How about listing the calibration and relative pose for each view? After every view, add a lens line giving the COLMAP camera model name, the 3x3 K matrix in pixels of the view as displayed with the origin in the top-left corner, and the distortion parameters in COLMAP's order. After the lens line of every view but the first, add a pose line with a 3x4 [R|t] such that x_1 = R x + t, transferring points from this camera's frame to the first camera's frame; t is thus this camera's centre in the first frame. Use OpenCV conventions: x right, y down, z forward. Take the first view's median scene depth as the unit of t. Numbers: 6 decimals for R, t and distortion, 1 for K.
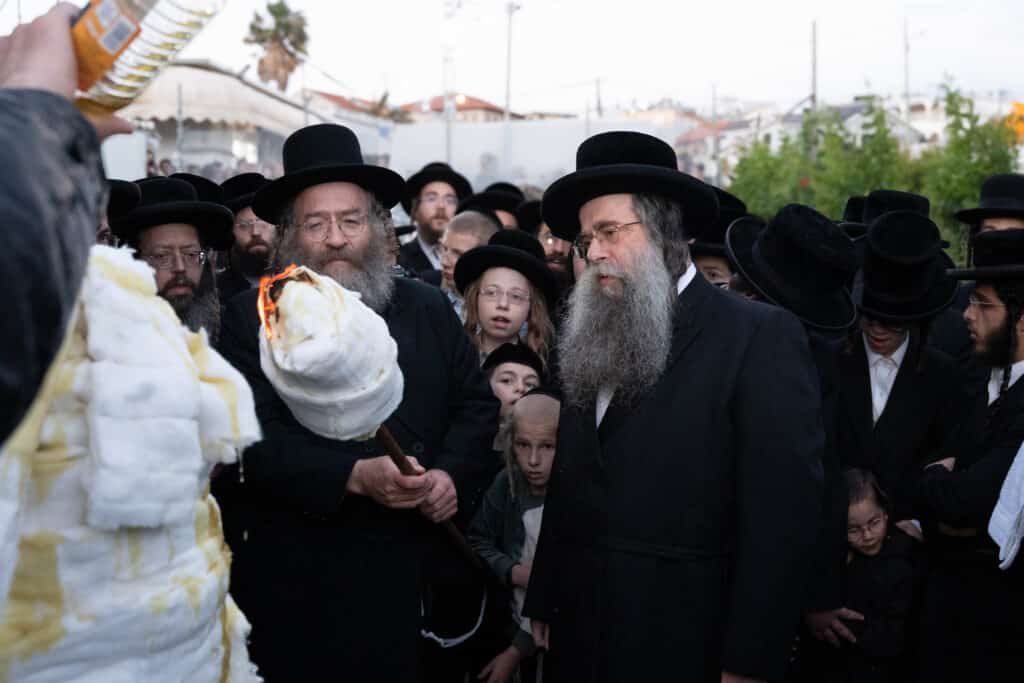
lens RADIAL K [[1099.4, 0, 512.0], [0, 1099.4, 341.5], [0, 0, 1]] dist [-0.098351, -0.000279]
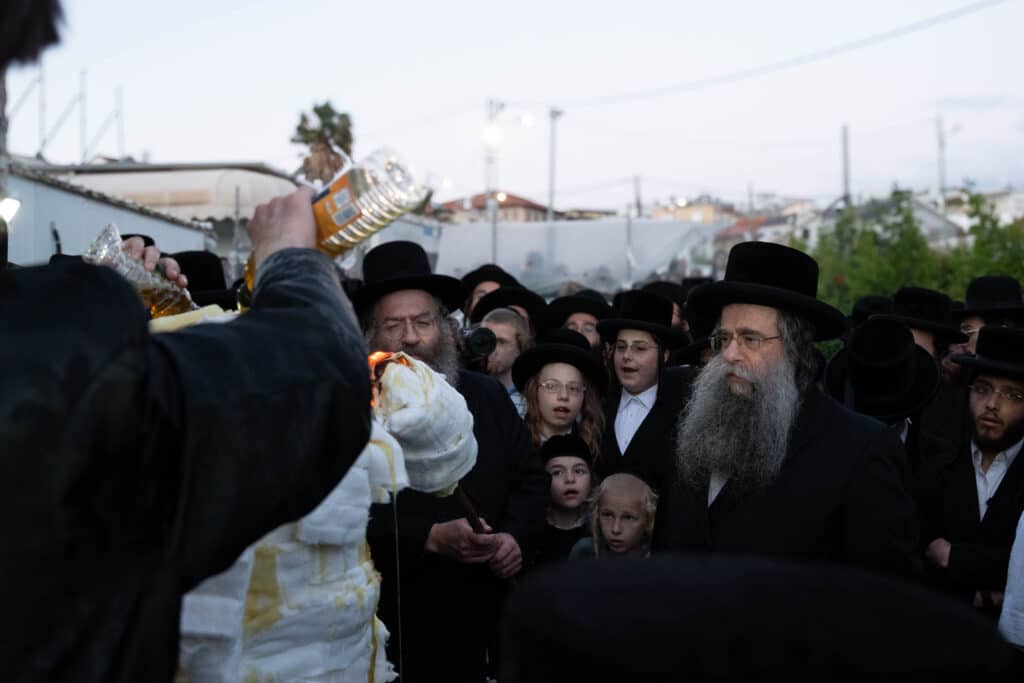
lens RADIAL K [[1100.4, 0, 514.3], [0, 1100.4, 312.5], [0, 0, 1]] dist [-0.086461, 0.008580]
pose [[0.999410, -0.002467, -0.034254, -0.014232], [-0.001401, 0.993657, -0.112441, 0.008099], [0.034314, 0.112423, 0.993068, -0.119011]]
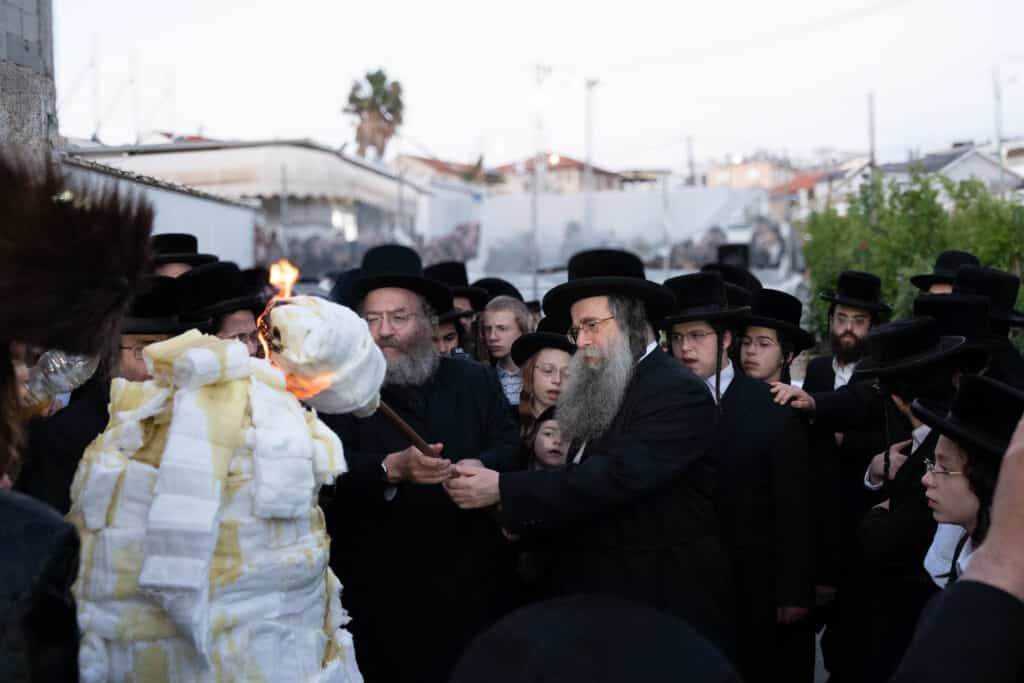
lens RADIAL K [[1102.1, 0, 512.0], [0, 1102.1, 341.5], [0, 0, 1]] dist [-0.103653, 0.036636]
pose [[0.995715, -0.021022, -0.090059, 0.058884], [0.016321, 0.998481, -0.052620, -0.006324], [0.091029, 0.050925, 0.994545, -0.221174]]
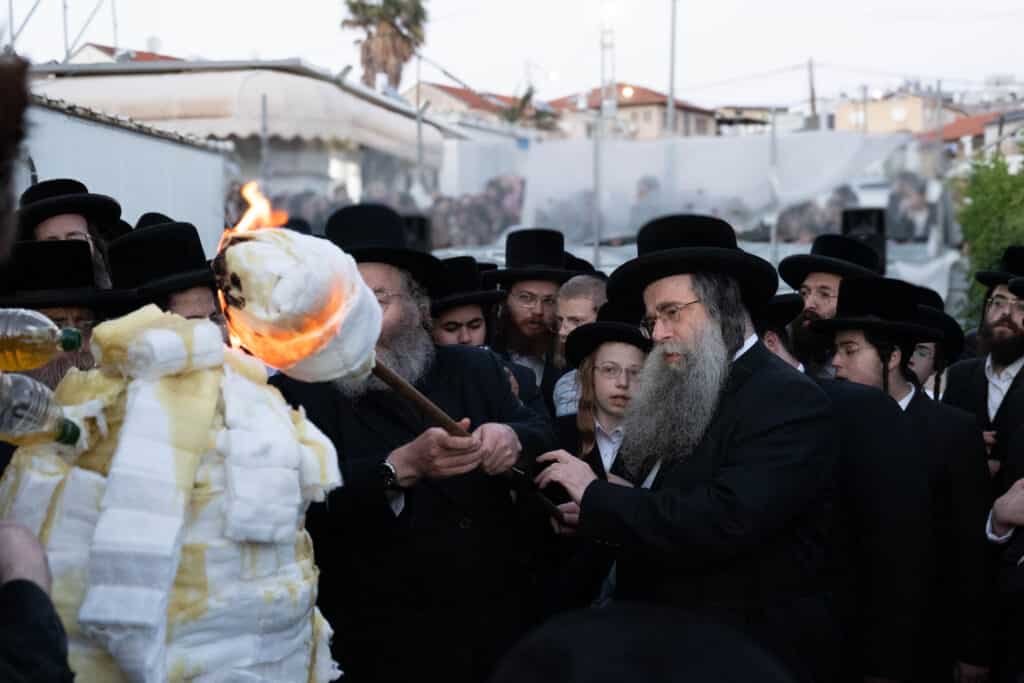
lens RADIAL K [[1474.1, 0, 512.0], [0, 1474.1, 341.5], [0, 0, 1]] dist [0.029475, -0.007889]
pose [[0.991913, -0.003702, -0.126862, 0.068904], [-0.002551, 0.998791, -0.049093, -0.000897], [0.126890, 0.049020, 0.990705, -0.259418]]
